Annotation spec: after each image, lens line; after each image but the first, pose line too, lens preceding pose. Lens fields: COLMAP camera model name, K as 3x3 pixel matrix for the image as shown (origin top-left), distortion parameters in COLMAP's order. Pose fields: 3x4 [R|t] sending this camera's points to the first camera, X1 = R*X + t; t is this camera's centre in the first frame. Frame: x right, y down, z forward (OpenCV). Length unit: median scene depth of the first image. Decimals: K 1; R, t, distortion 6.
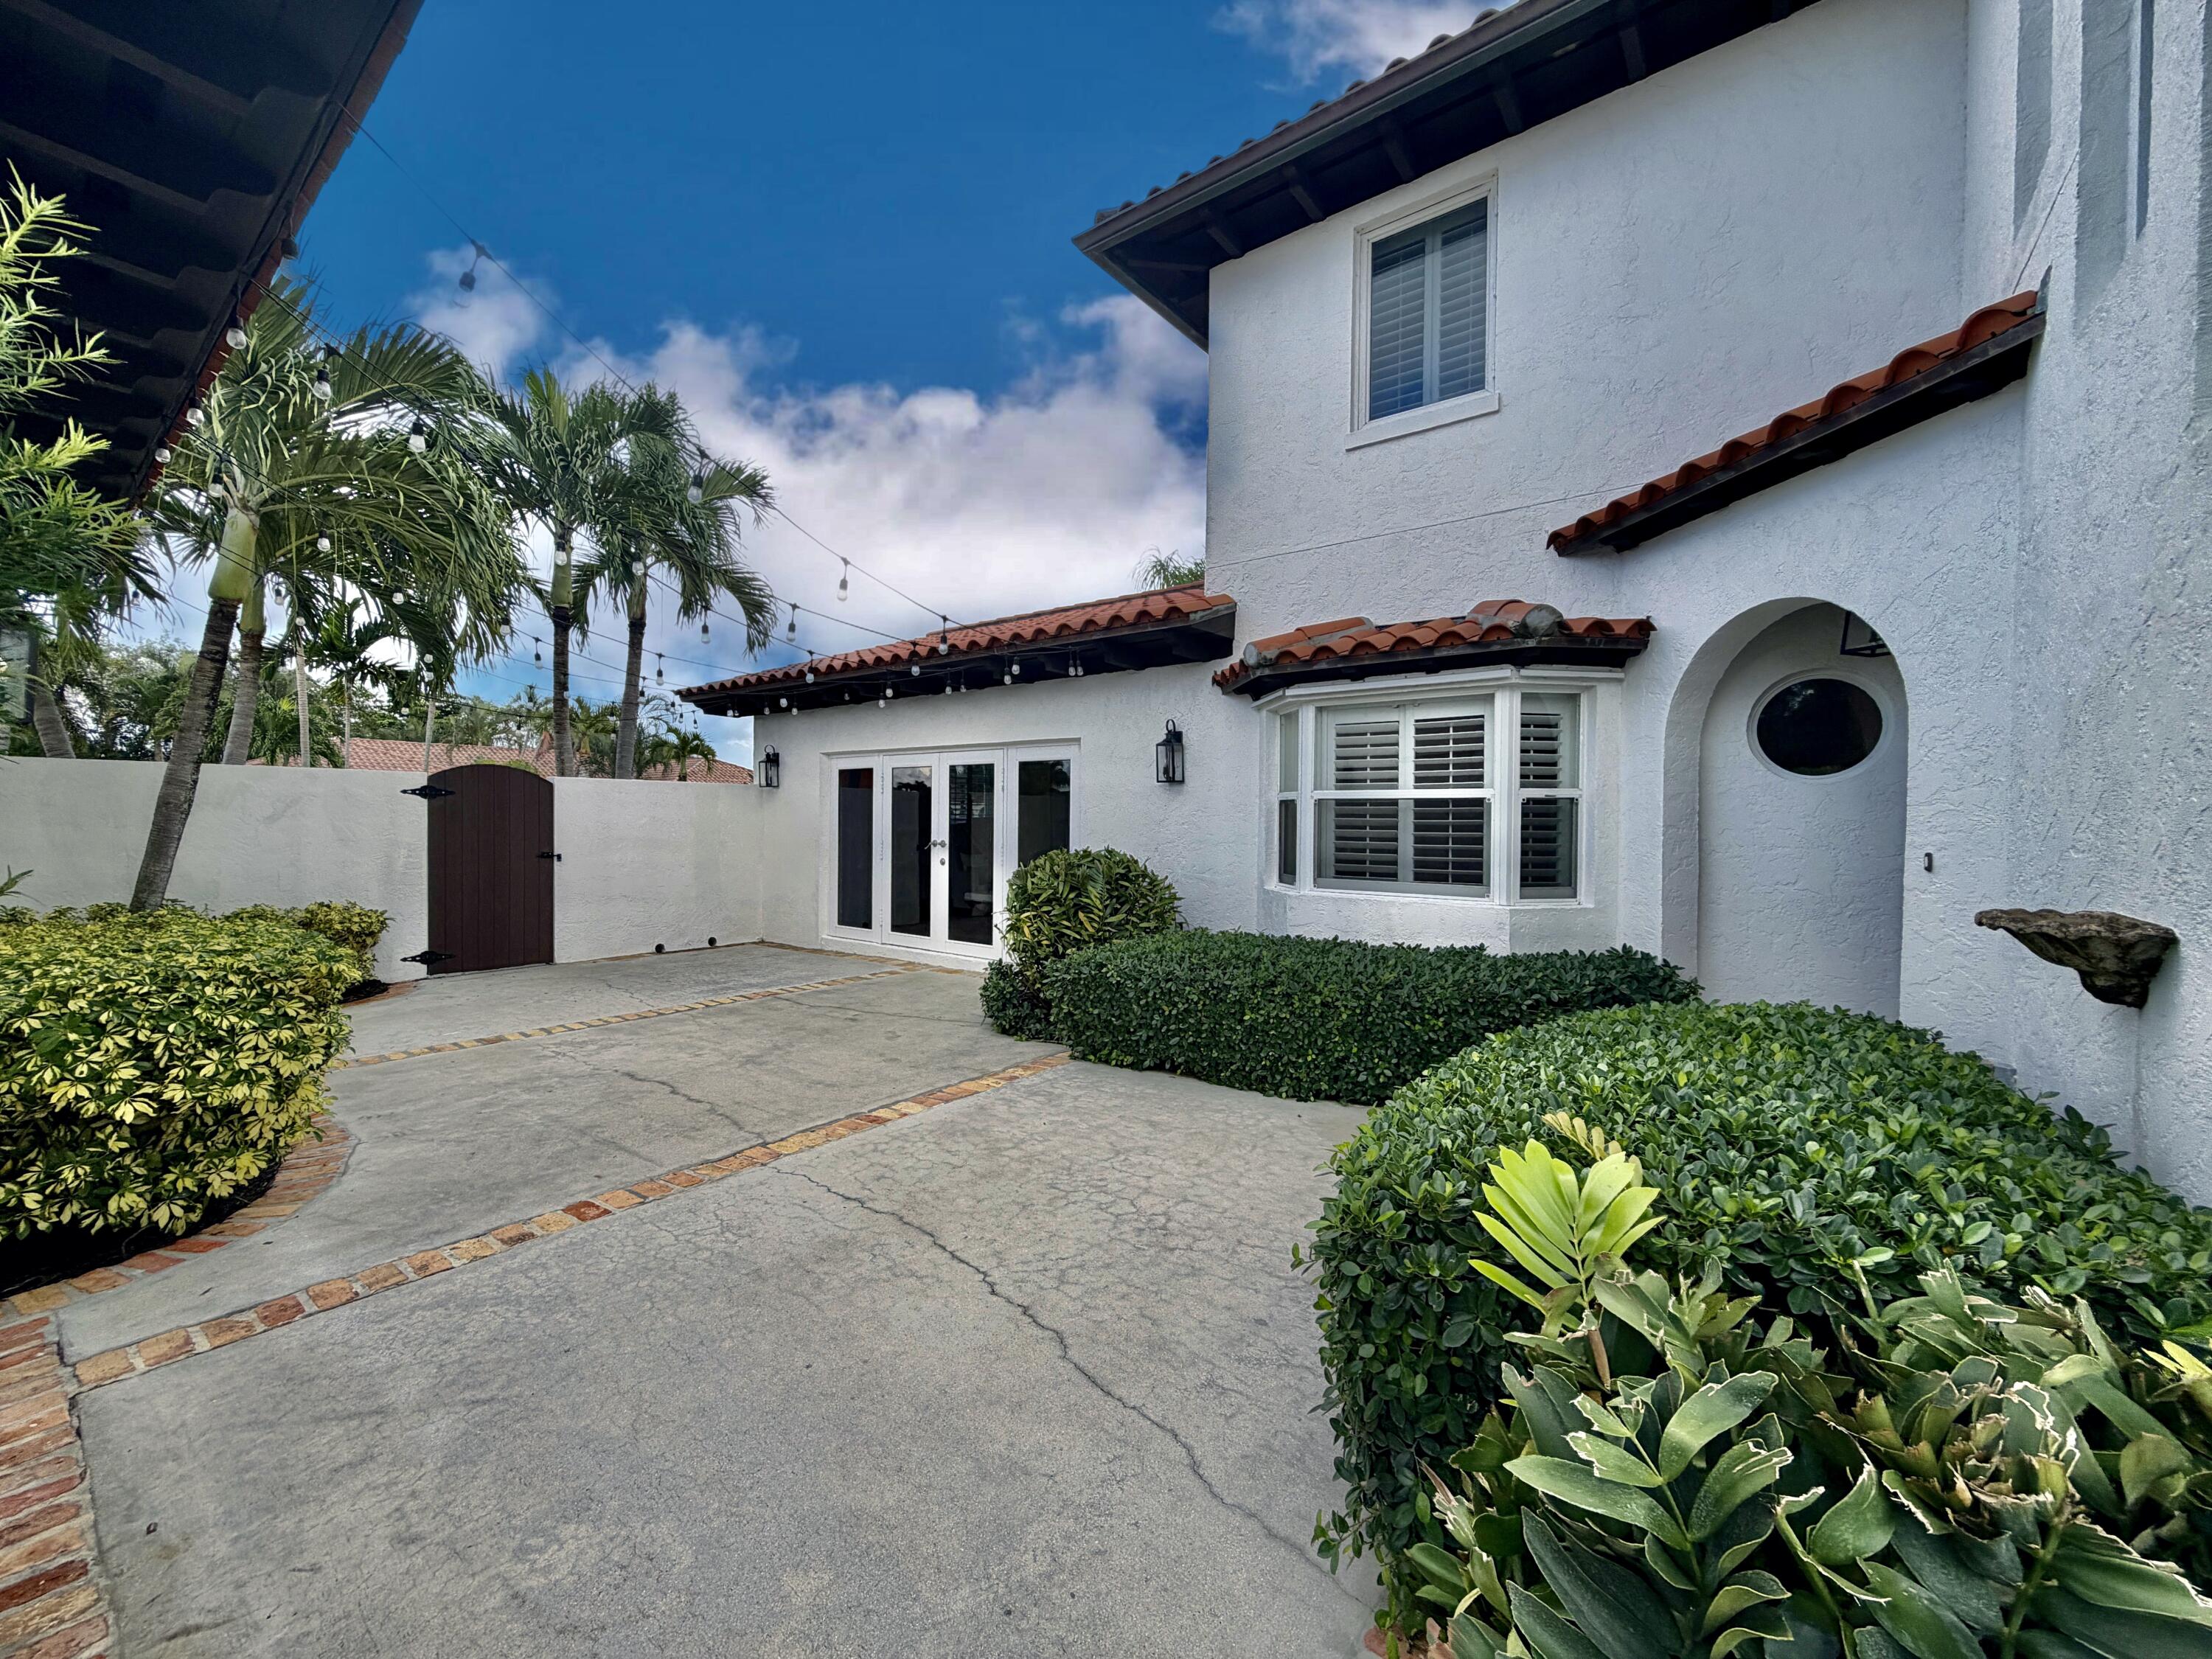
lens RADIAL K [[878.9, 0, 1094.6], [0, 878.9, 824.4], [0, 0, 1]] dist [-0.000619, 0.000299]
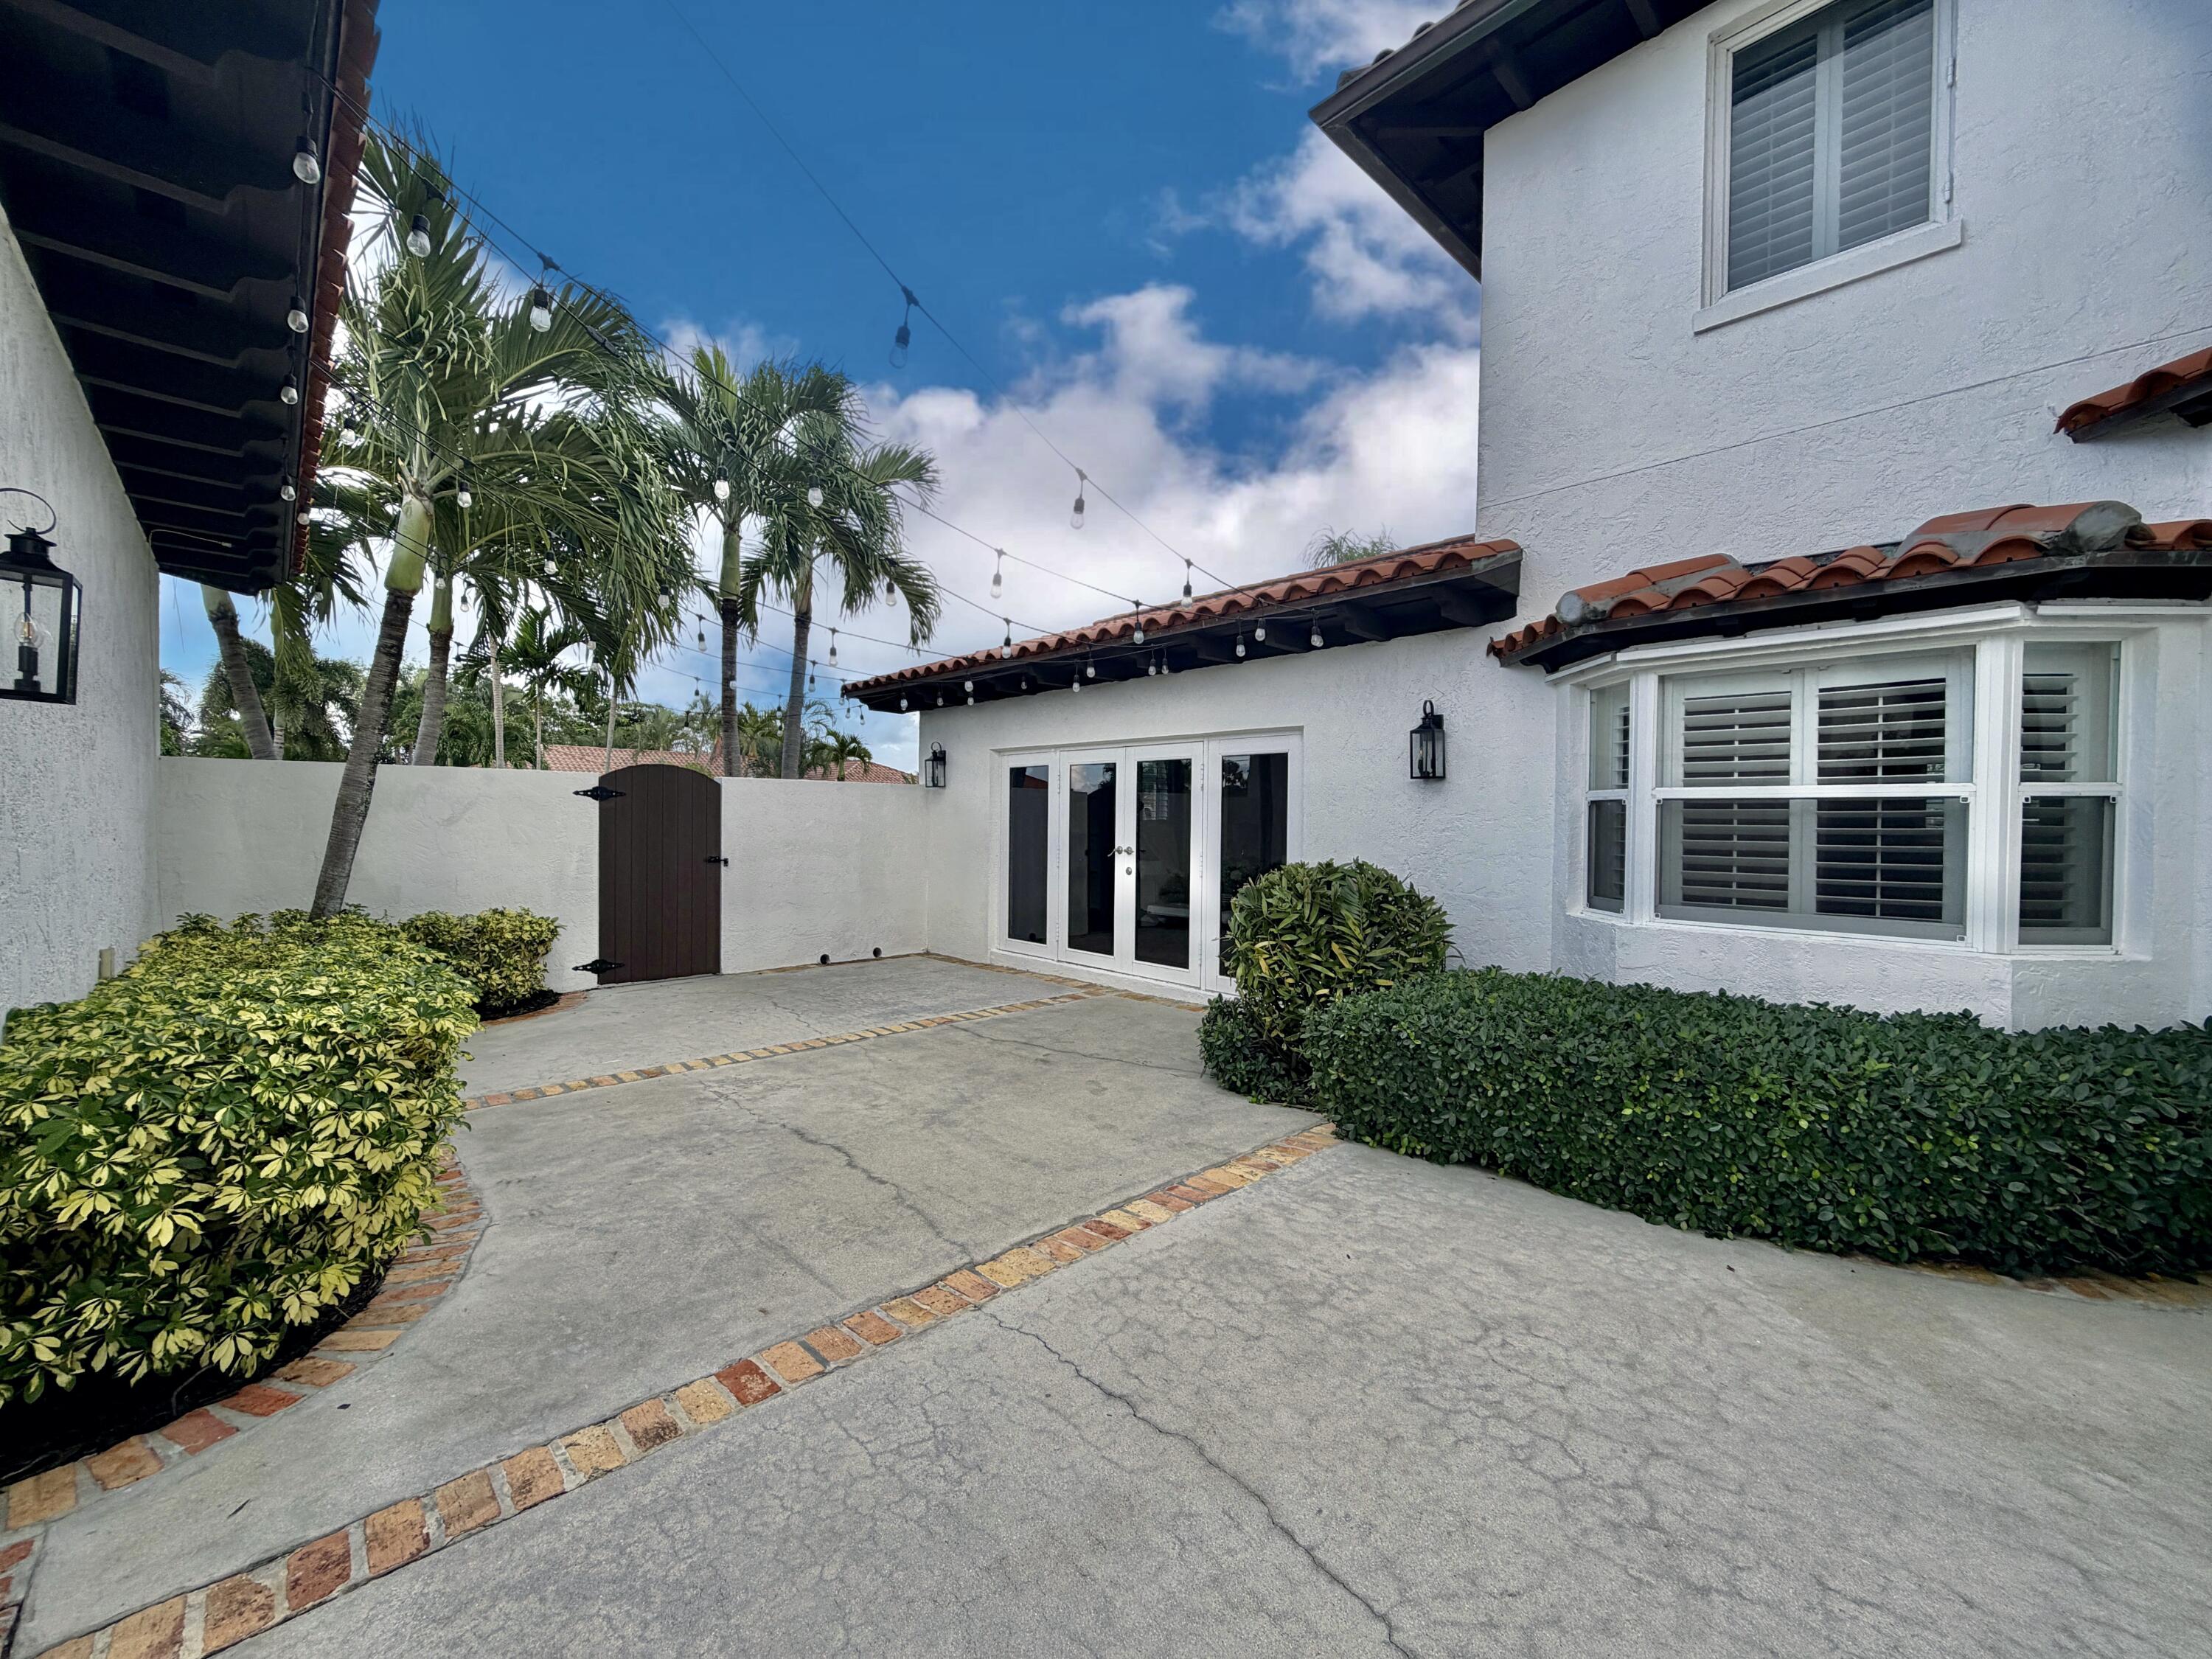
lens RADIAL K [[878.9, 0, 1094.4], [0, 878.9, 821.9], [0, 0, 1]] dist [-0.000619, 0.000299]
pose [[0.988058, 0.002229, -0.154069, -0.121805], [-0.002829, 0.999989, -0.003673, -0.005893], [0.154059, 0.004065, 0.988053, 0.214073]]
